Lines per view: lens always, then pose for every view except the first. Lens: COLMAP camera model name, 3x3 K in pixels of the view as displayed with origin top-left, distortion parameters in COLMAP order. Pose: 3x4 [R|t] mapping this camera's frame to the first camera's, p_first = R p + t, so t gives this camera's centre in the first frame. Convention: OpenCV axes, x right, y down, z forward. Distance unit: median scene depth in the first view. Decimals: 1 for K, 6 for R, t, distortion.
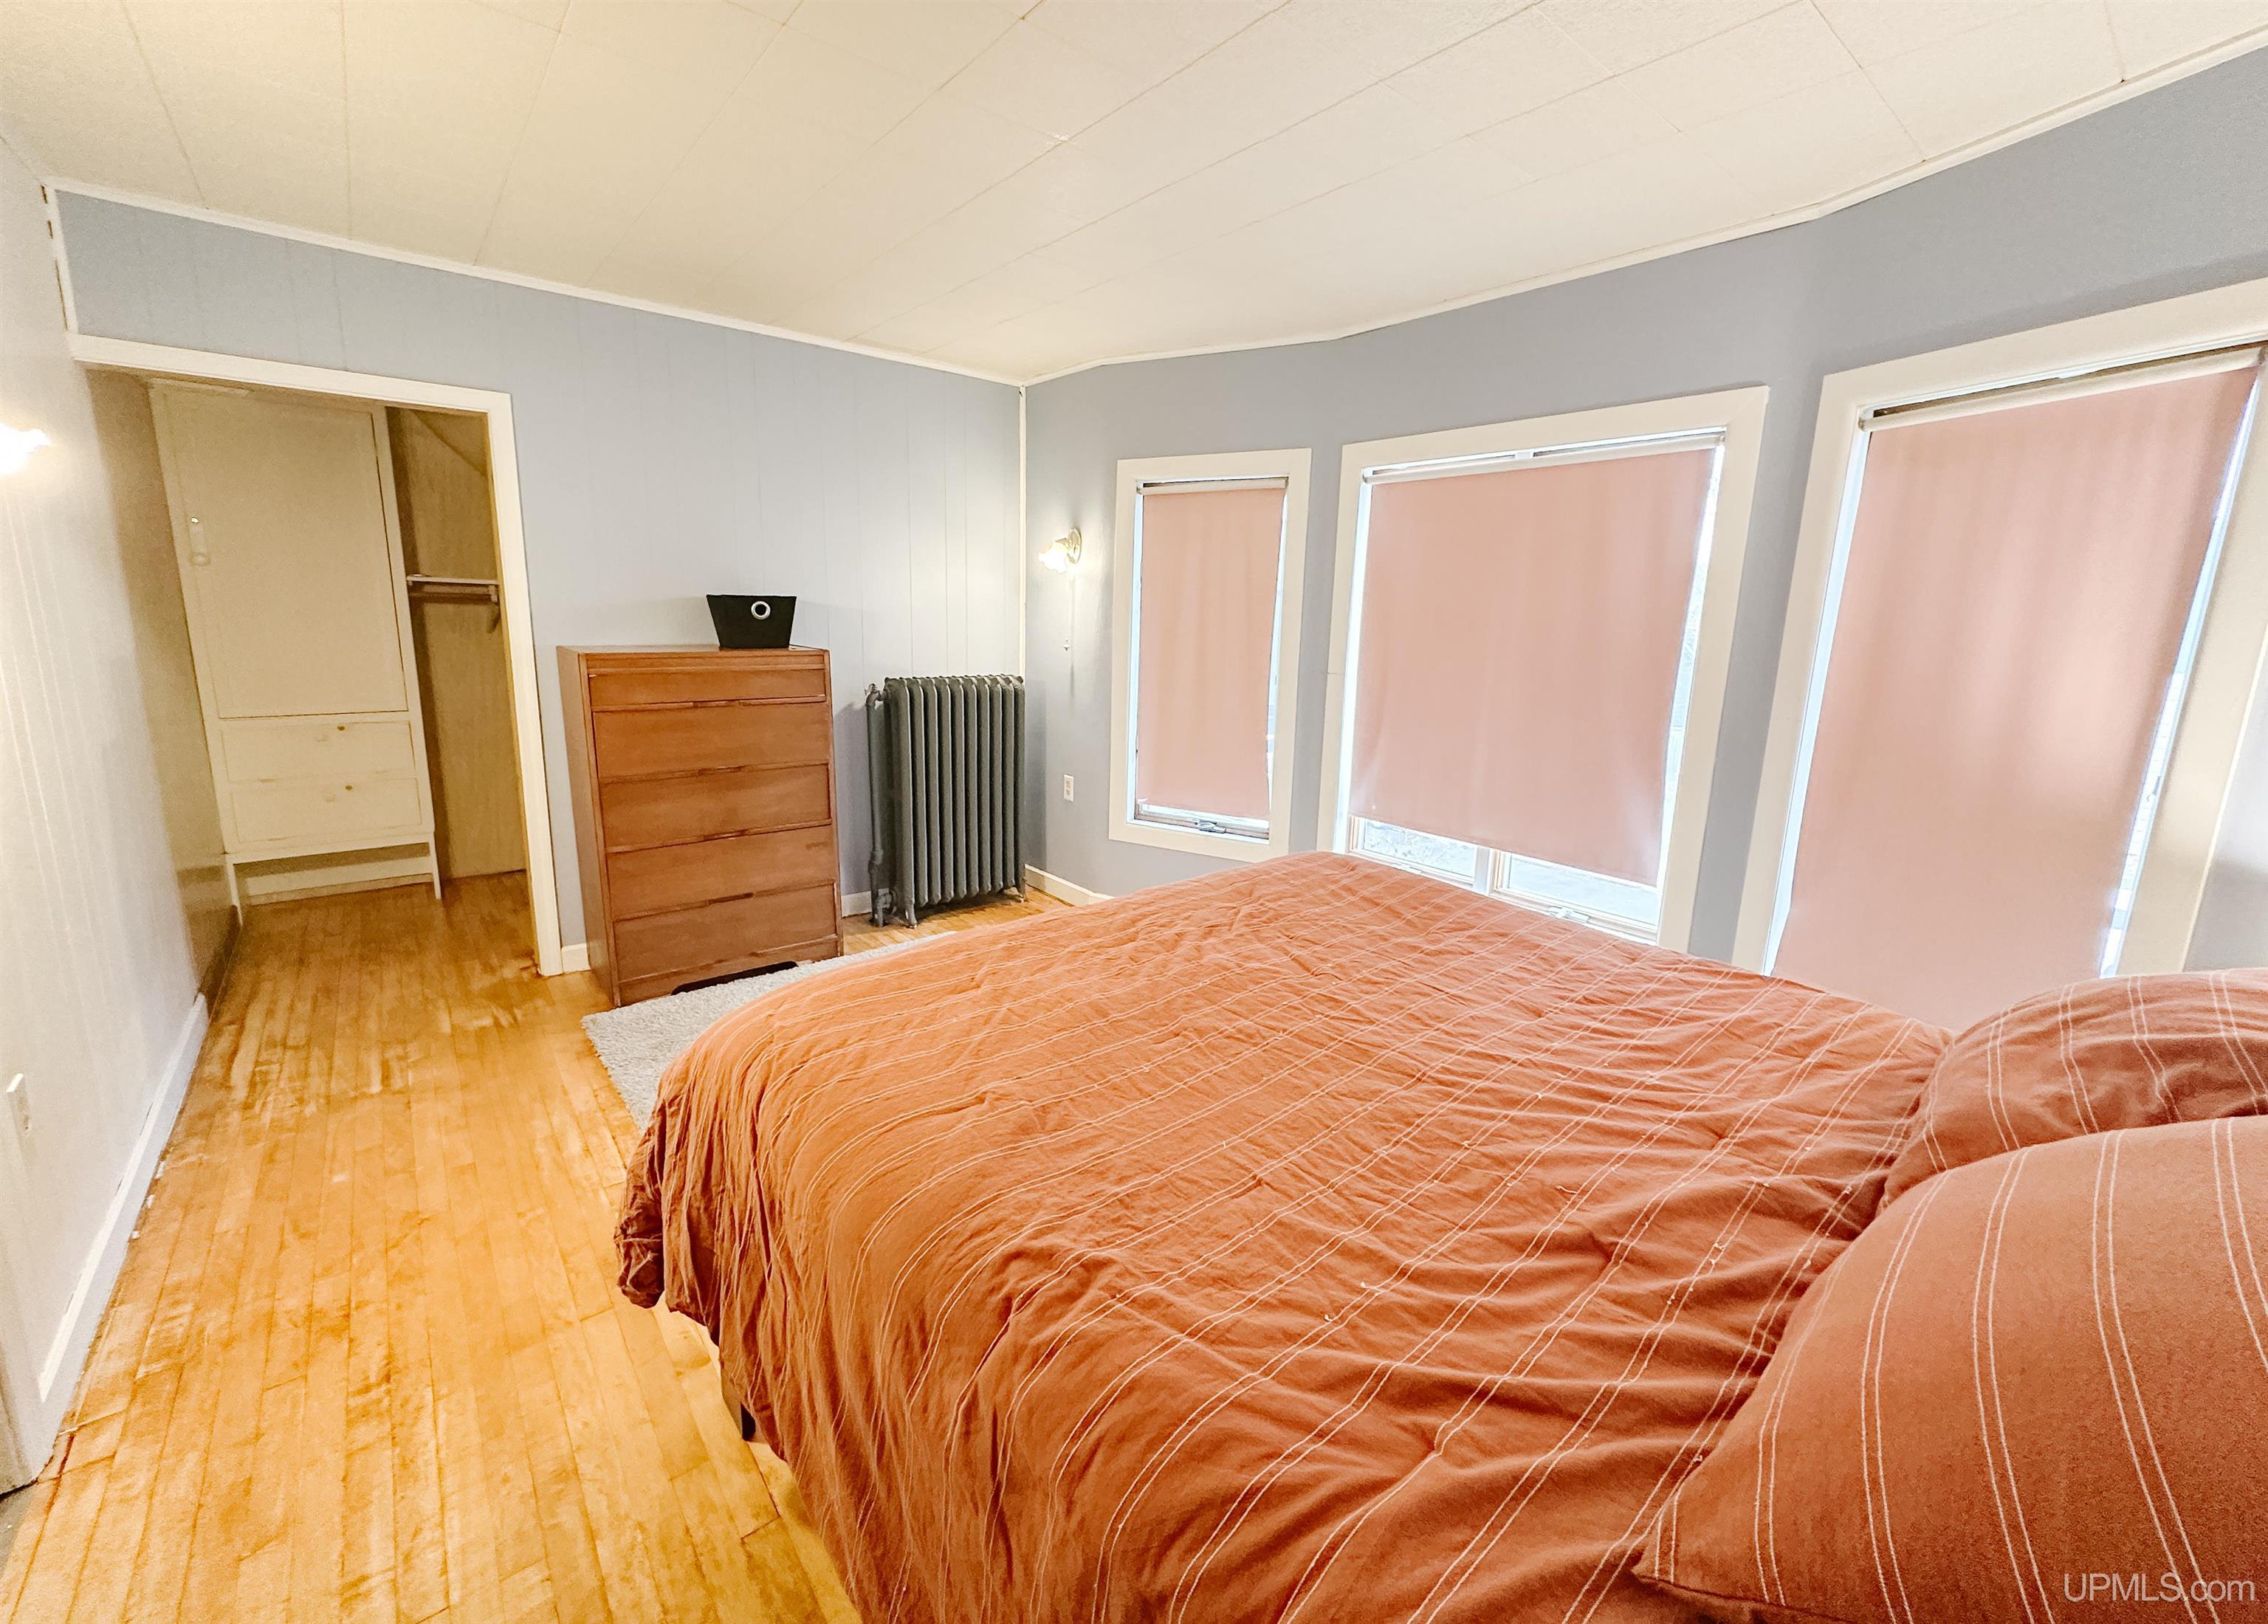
lens RADIAL K [[881.8, 0, 1134.2], [0, 881.8, 778.2], [0, 0, 1]] dist [-0.000274, 0.000020]
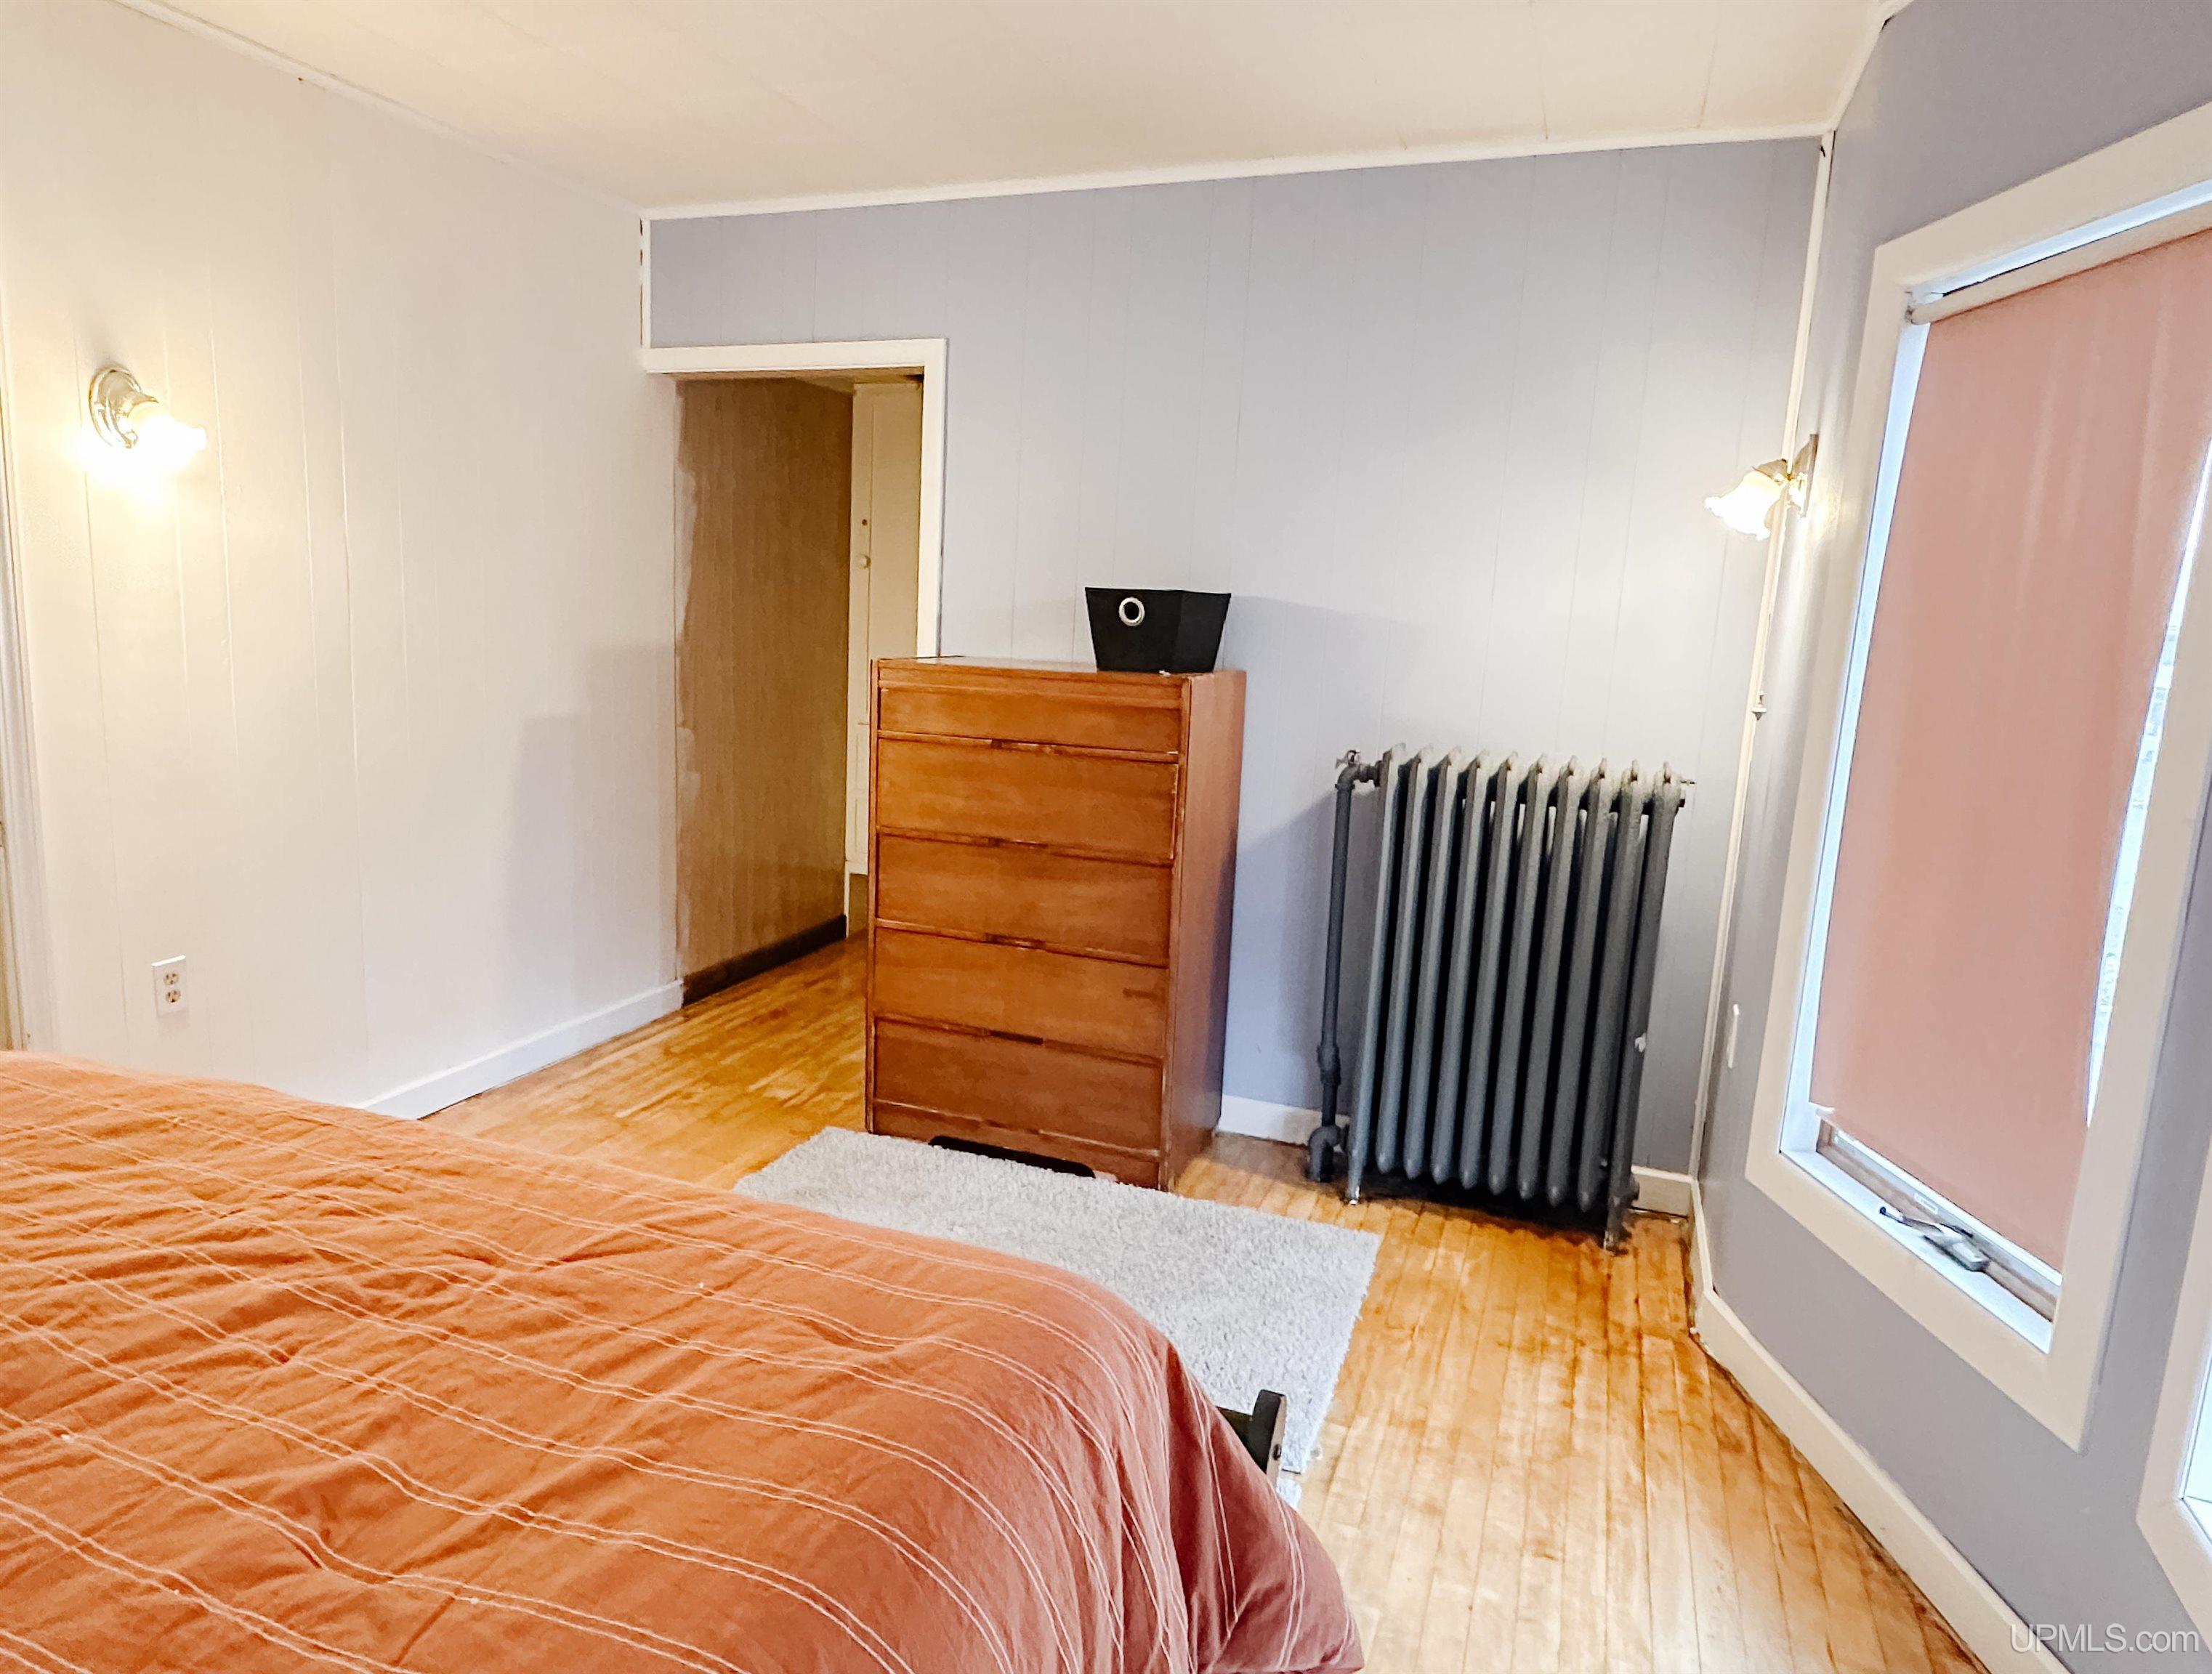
lens RADIAL K [[1368.1, 0, 1104.2], [0, 1368.1, 836.6], [0, 0, 1]] dist [0.008216, 0.000435]
pose [[0.492239, 0.139847, -0.859153, 0.442029], [-0.194527, 0.979721, 0.048021, -0.074839], [0.848446, 0.143490, 0.509461, 0.501944]]
